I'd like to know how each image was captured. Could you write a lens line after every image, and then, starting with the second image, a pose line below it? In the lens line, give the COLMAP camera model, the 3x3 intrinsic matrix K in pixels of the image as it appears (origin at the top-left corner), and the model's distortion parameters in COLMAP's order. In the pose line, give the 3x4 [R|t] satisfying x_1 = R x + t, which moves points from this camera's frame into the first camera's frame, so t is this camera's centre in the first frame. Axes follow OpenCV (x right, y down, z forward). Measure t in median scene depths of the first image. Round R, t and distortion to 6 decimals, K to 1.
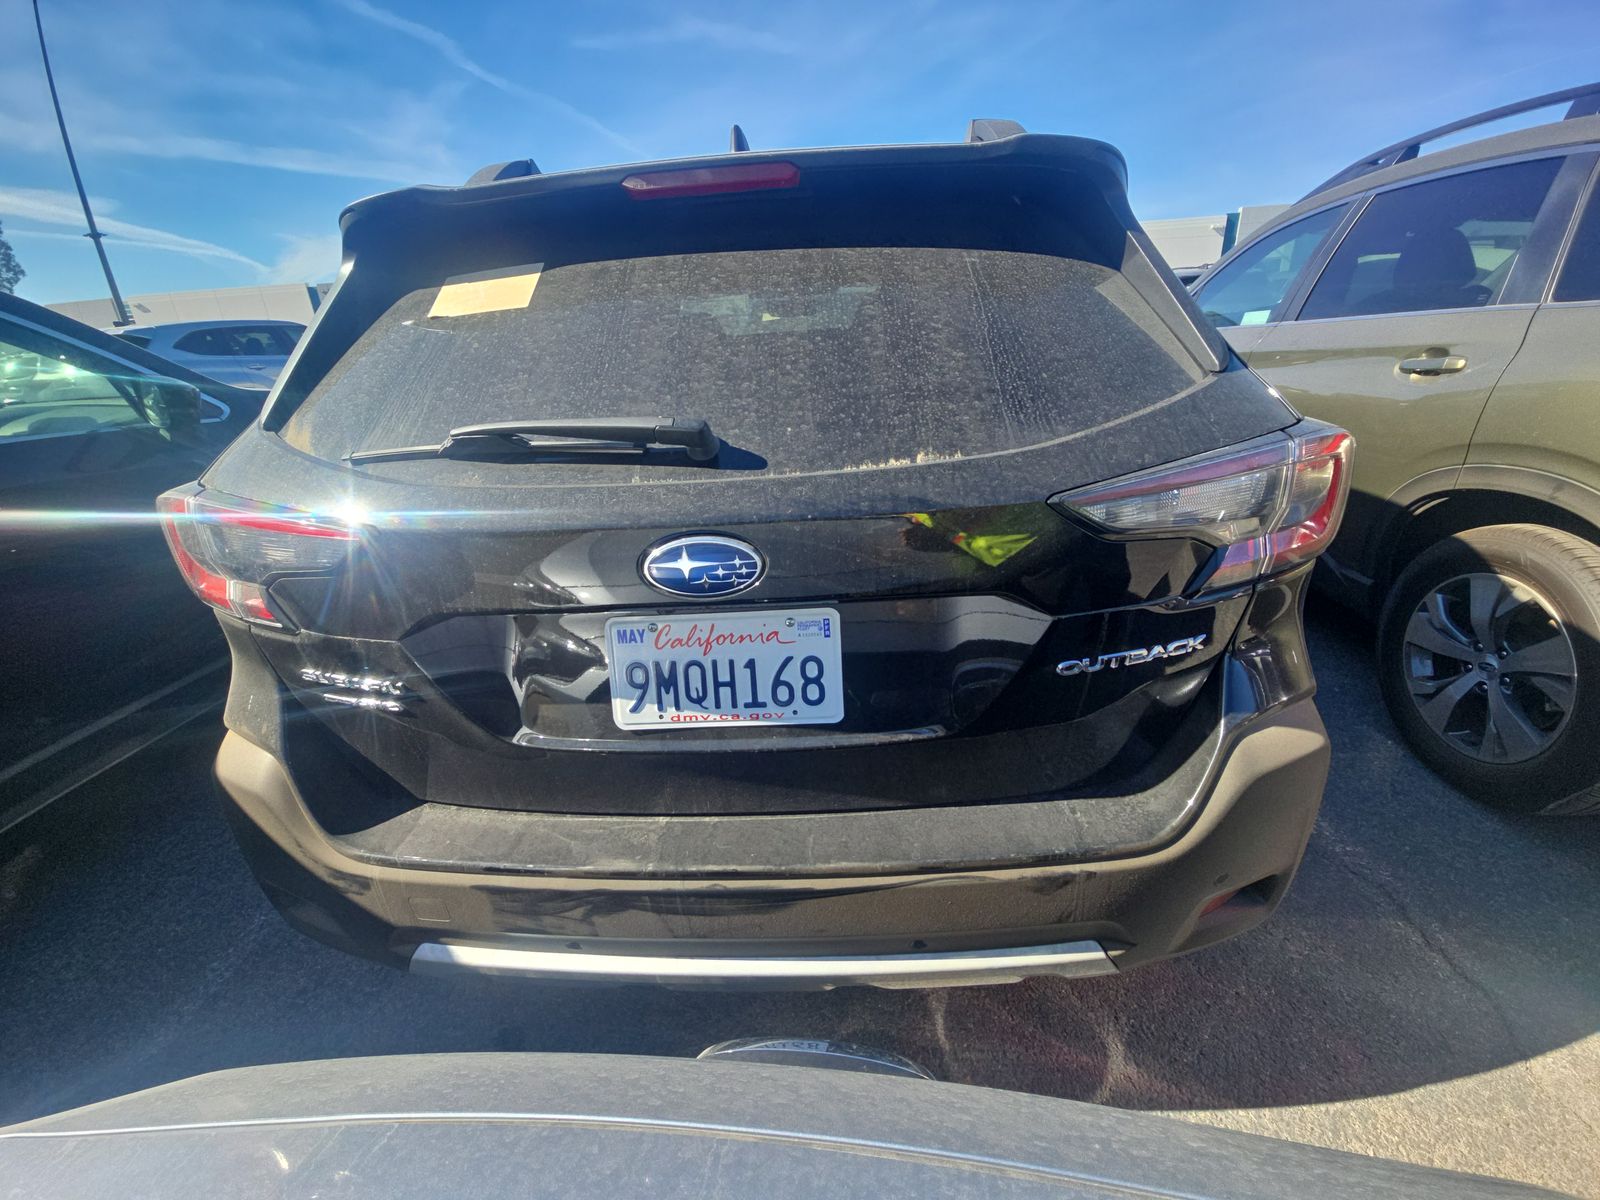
lens RADIAL K [[655.5, 0, 799.9], [0, 655.5, 597.3], [0, 0, 1]] dist [0.000566, -0.000270]
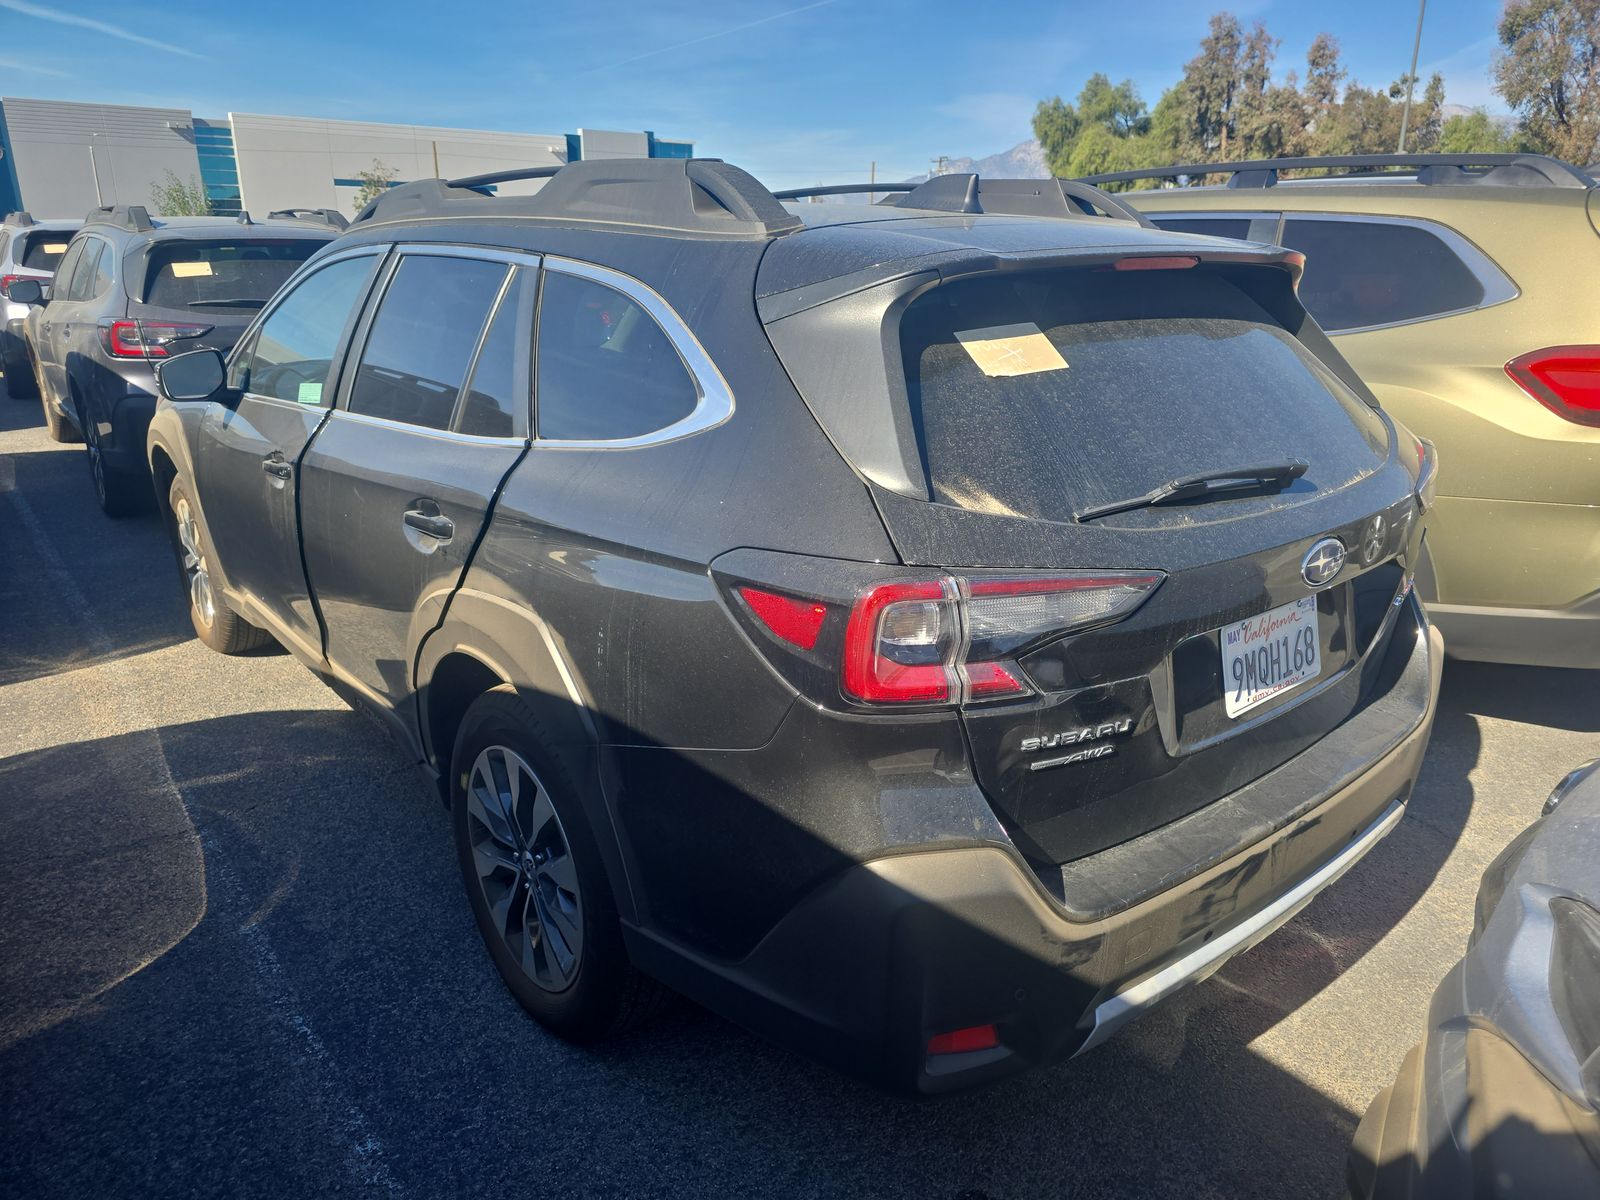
lens RADIAL K [[1063.5, 0, 795.5], [0, 1063.5, 603.3], [0, 0, 1]] dist [0.002844, 0.003035]
pose [[0.750642, -0.153046, 0.642739, -2.075637], [0.210890, 0.977416, -0.013557, -0.142460], [-0.626149, 0.145724, 0.765965, -0.009696]]
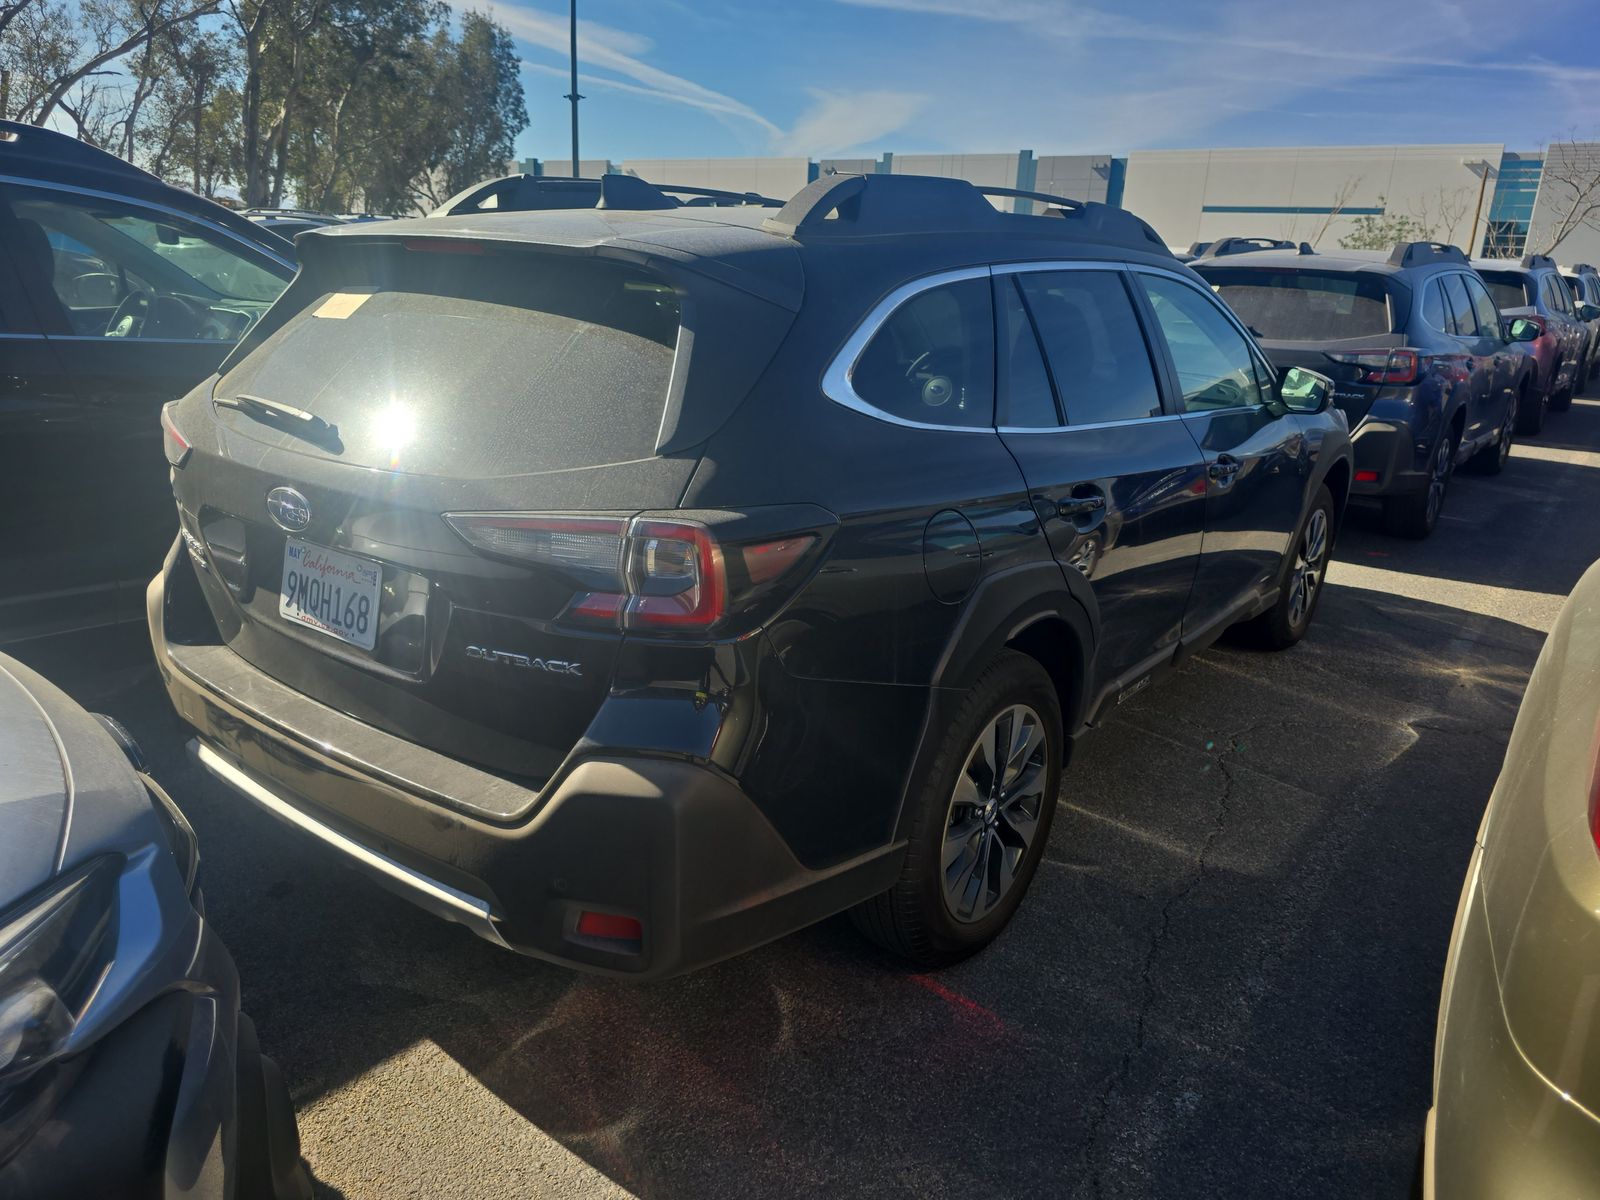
lens RADIAL K [[1063.5, 0, 801.7], [0, 1063.5, 600.8], [0, 0, 1]] dist [0.002844, 0.003035]
pose [[0.826865, 0.252076, -0.502745, 1.830127], [-0.289594, 0.957143, 0.003614, -0.167526], [0.482109, 0.142603, 0.864427, -0.463170]]
